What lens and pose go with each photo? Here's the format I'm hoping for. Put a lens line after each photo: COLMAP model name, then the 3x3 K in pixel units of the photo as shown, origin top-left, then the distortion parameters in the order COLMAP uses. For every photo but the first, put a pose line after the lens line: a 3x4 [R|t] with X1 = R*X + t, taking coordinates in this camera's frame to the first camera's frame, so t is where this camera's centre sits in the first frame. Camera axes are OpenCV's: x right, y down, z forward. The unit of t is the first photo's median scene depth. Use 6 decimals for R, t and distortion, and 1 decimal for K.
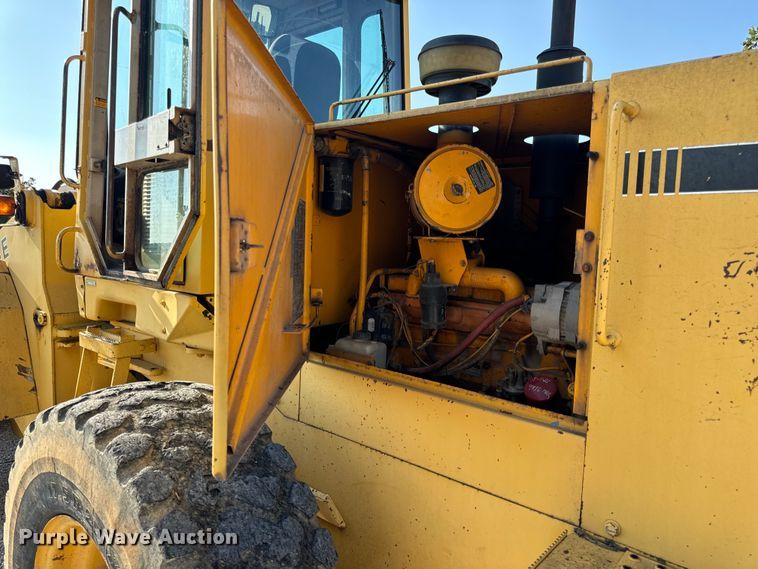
lens RADIAL K [[543.5, 0, 373.1], [0, 543.5, 286.6], [0, 0, 1]] dist [0.055181, -0.068919]
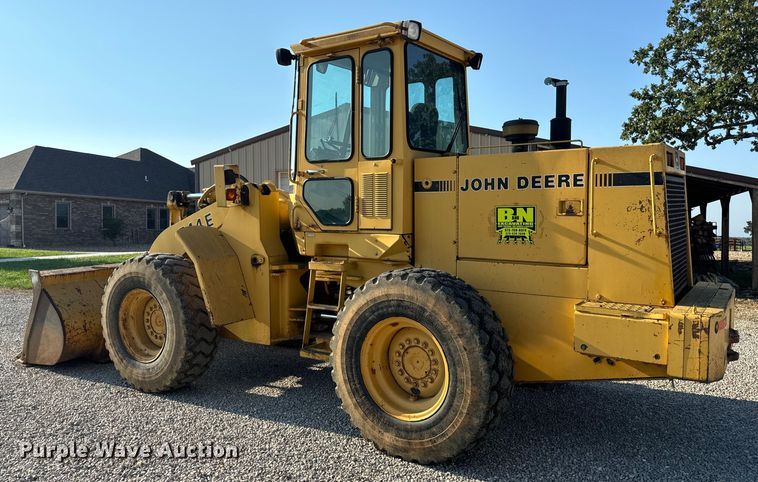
lens RADIAL K [[557.7, 0, 379.0], [0, 557.7, 241.0], [0, 0, 1]] dist [0.062769, -0.130068]
pose [[0.994260, -0.044640, 0.097234, -0.842660], [0.047141, 0.998610, -0.023569, 0.120094], [-0.096047, 0.028018, 0.994982, -1.577853]]
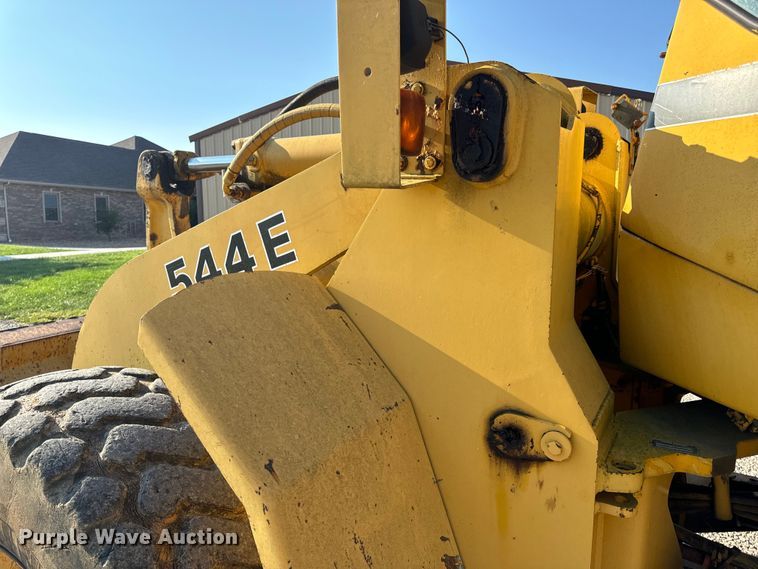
lens RADIAL K [[546.8, 0, 384.4], [0, 546.8, 291.6], [0, 0, 1]] dist [0.078890, -0.135147]
pose [[0.993135, -0.053299, 0.104125, -1.545272], [0.044843, 0.995629, 0.081930, -0.152424], [-0.108037, -0.076698, 0.991184, 1.369991]]
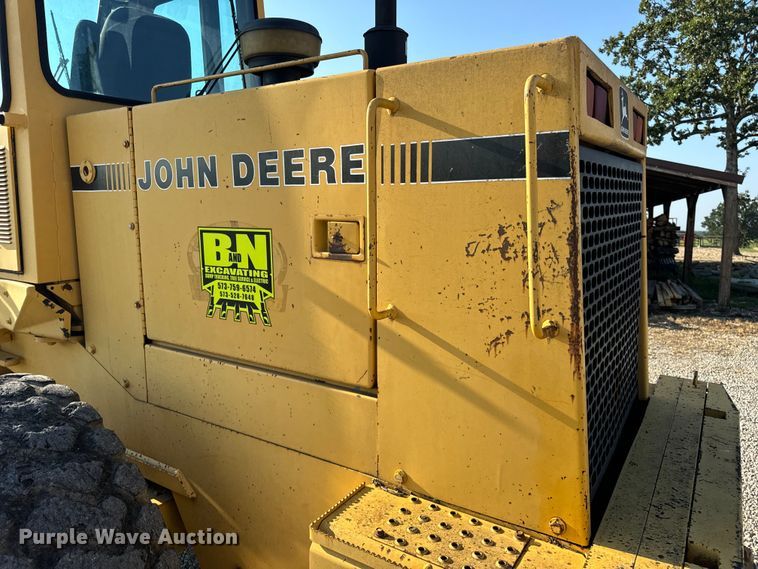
lens RADIAL K [[536.1, 0, 380.2], [0, 536.1, 289.7], [0, 0, 1]] dist [0.082703, -0.125301]
pose [[0.988911, -0.057058, 0.137110, 0.208625], [0.046567, 0.995823, 0.078543, -0.030401], [-0.141019, -0.071287, 0.987437, -0.065481]]
